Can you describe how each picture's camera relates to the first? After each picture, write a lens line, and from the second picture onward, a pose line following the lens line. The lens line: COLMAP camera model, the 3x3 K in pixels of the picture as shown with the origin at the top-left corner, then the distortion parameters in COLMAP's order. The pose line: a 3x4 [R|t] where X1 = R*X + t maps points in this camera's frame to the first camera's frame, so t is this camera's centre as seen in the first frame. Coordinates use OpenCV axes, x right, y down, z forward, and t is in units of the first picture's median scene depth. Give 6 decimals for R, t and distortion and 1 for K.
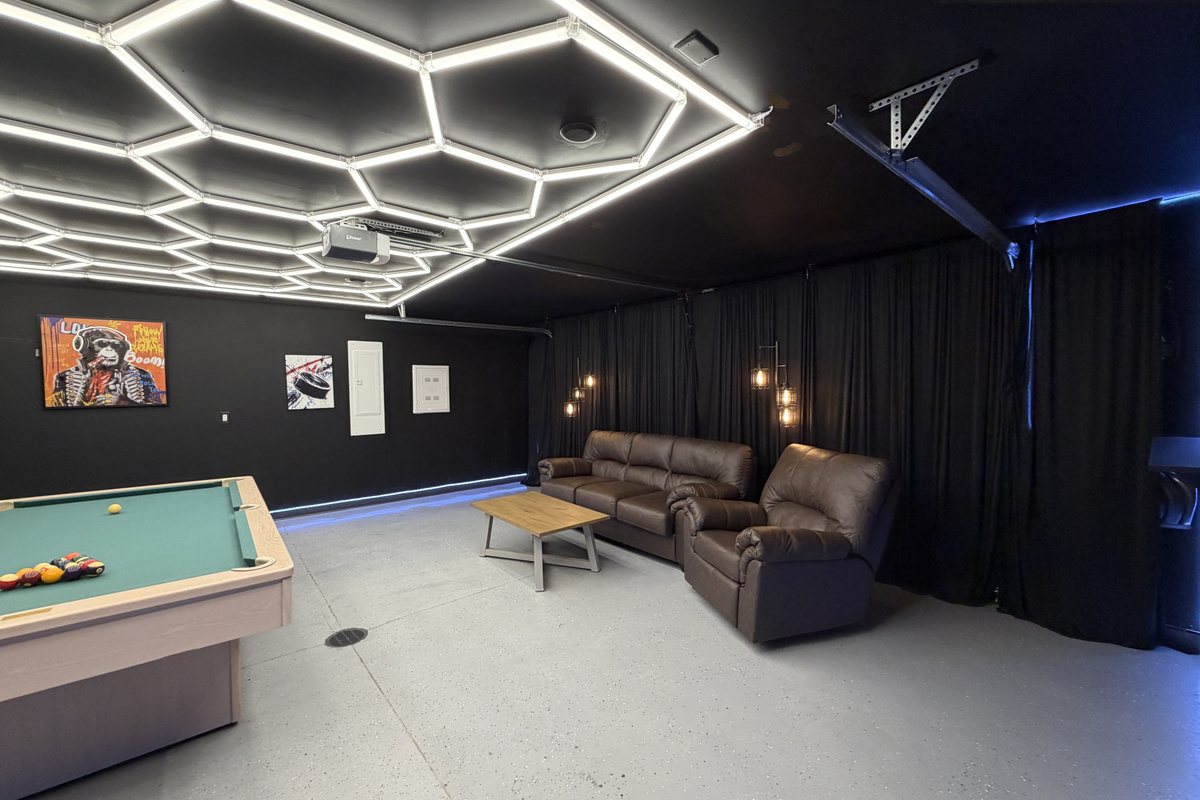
lens RADIAL K [[478.1, 0, 596.8], [0, 478.1, 401.1], [0, 0, 1]] dist [0.000693, -0.000112]
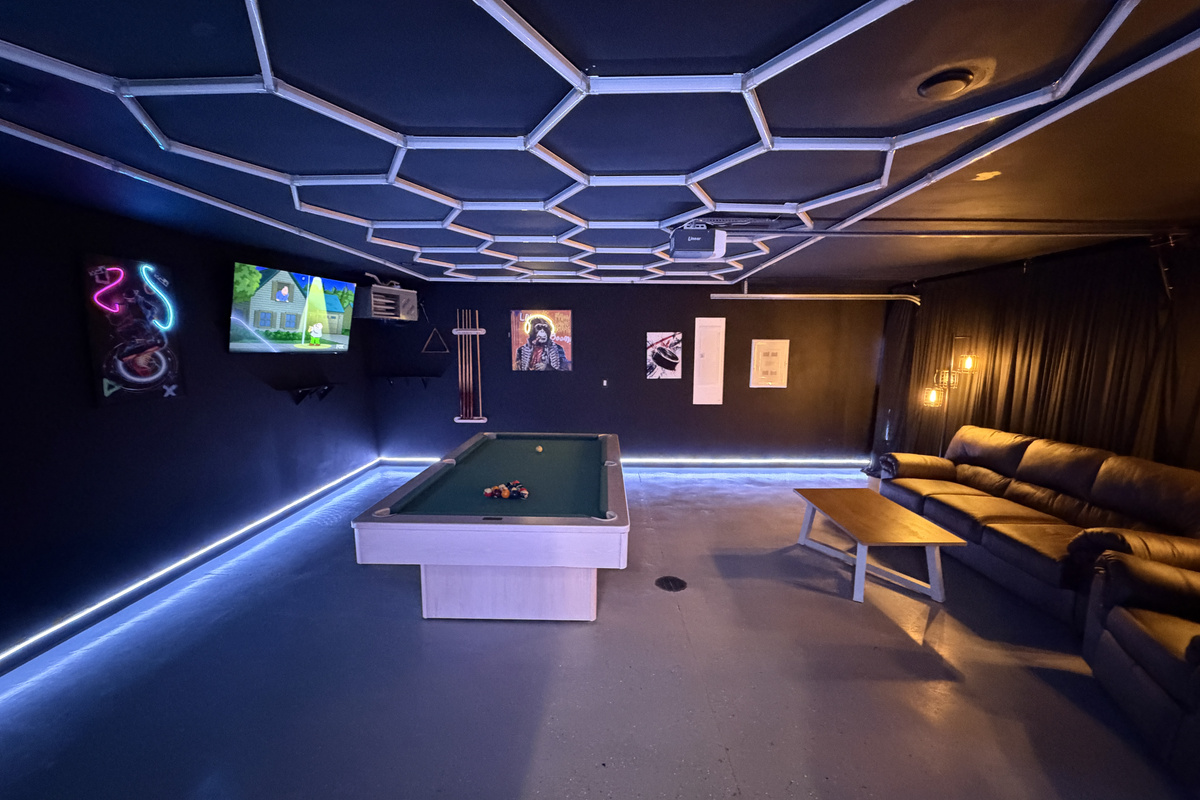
lens RADIAL K [[478.1, 0, 597.5], [0, 478.1, 413.5], [0, 0, 1]] dist [0.000693, -0.000112]
pose [[0.767249, 0.103998, -0.632861, 0.030689], [-0.034896, 0.992073, 0.120720, -0.041971], [0.640399, -0.070538, 0.764796, 0.000430]]
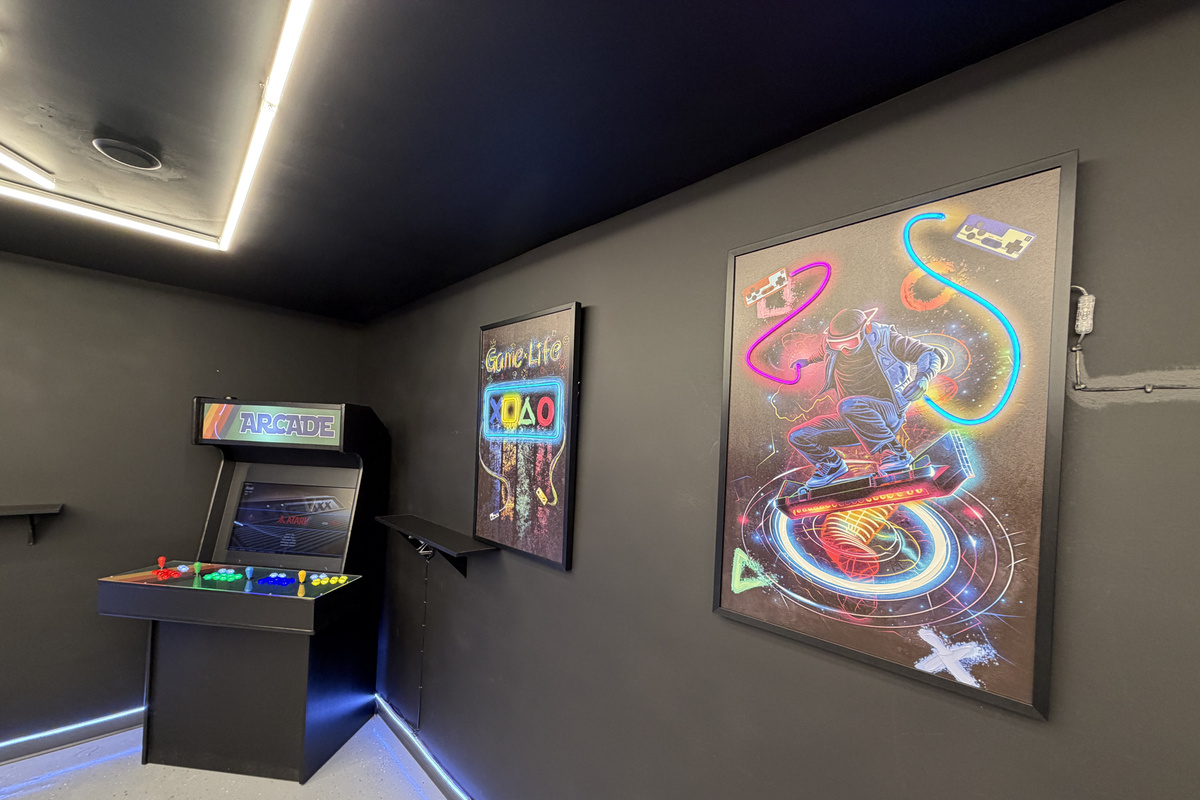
lens RADIAL K [[478.1, 0, 596.8], [0, 478.1, 450.1], [0, 0, 1]] dist [0.000693, -0.000112]
pose [[-0.996387, -0.041610, -0.074044, -0.782734], [-0.045300, 0.997777, 0.048875, -0.051791], [0.071846, 0.052052, -0.996057, 0.322754]]
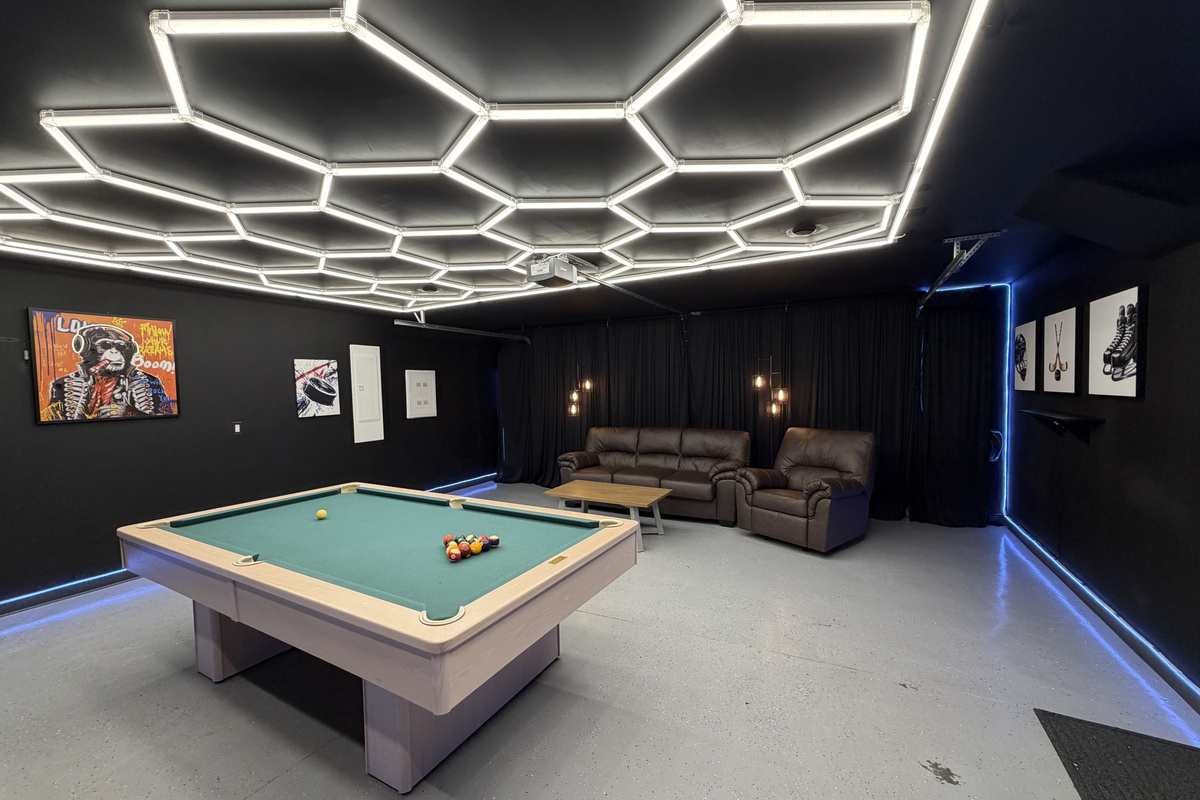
lens RADIAL K [[478.1, 0, 597.6], [0, 478.1, 409.7], [0, 0, 1]] dist [0.000693, -0.000112]
pose [[0.930108, -0.026364, 0.366340, -0.525194], [0.021502, 0.999618, 0.017346, -0.001525], [-0.366657, -0.008257, 0.930319, -0.101130]]
